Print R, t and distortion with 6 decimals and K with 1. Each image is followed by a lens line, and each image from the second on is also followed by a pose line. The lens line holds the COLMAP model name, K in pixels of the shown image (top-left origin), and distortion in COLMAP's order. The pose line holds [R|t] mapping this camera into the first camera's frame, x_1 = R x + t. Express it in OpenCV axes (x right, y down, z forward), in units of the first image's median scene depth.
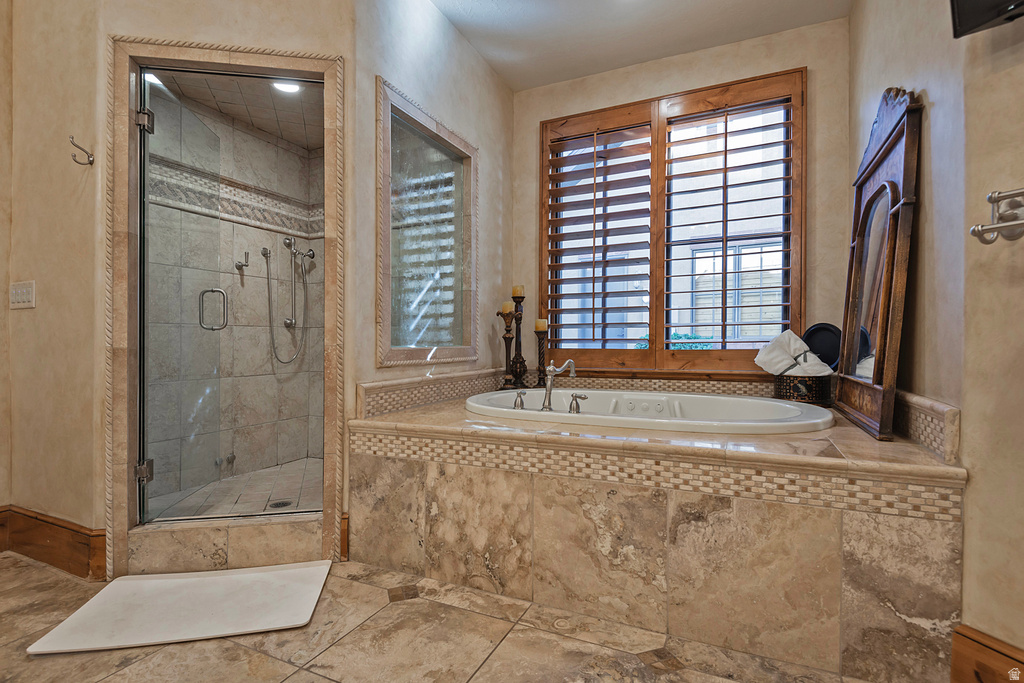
lens RADIAL K [[498.8, 0, 523.0], [0, 498.8, 343.2], [0, 0, 1]] dist [0.019520, -0.008621]
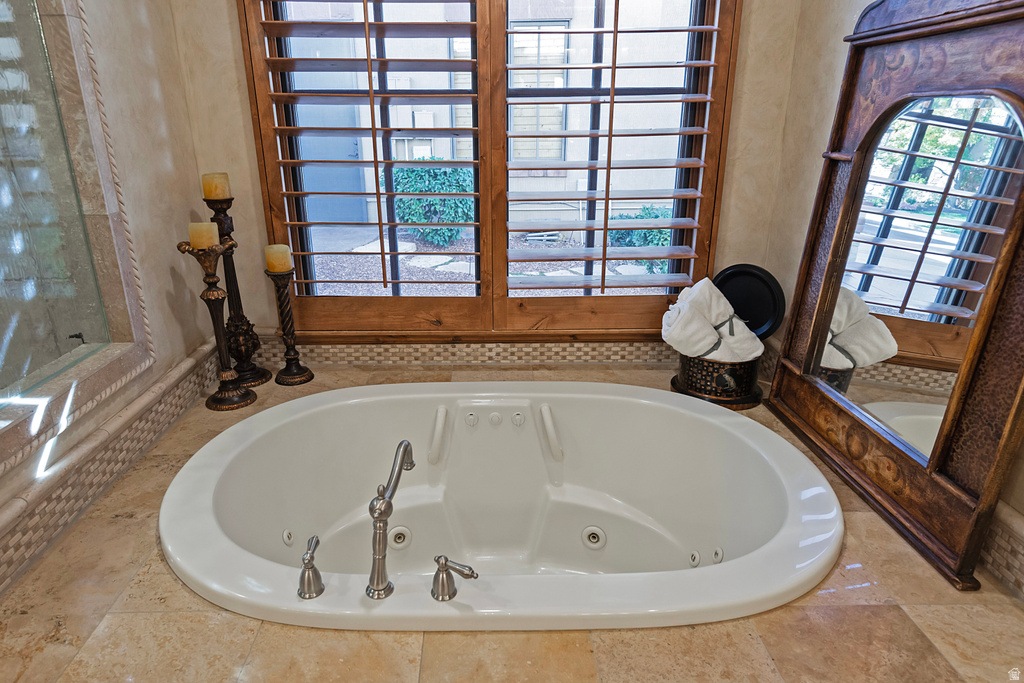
lens RADIAL K [[624.1, 0, 504.7], [0, 624.1, 374.9], [0, 0, 1]] dist [0.003799, -0.005142]
pose [[0.900598, -0.151635, 0.407345, -0.051621], [-0.008049, 0.931194, 0.364434, -0.253475], [-0.434578, -0.331488, 0.837411, 0.520835]]
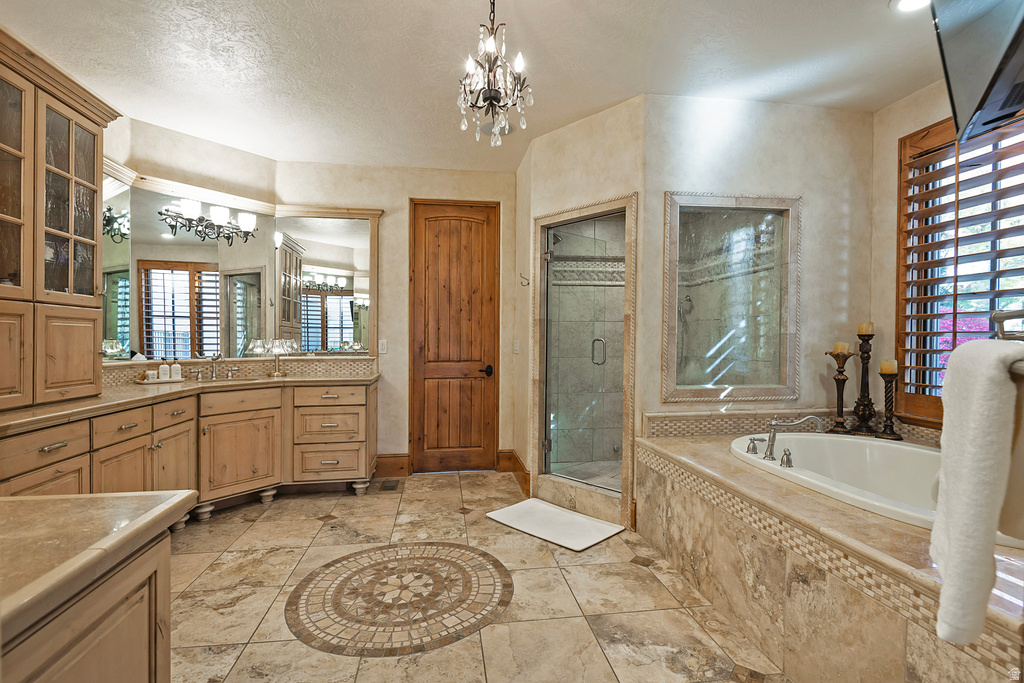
lens RADIAL K [[498.8, 0, 513.3], [0, 498.8, 333.3], [0, 0, 1]] dist [0.019520, -0.008621]
pose [[0.558201, 0.000631, -0.829706, 0.656947], [-0.007894, 0.999958, -0.004551, -0.139545], [0.829668, 0.009089, 0.558182, -0.124705]]
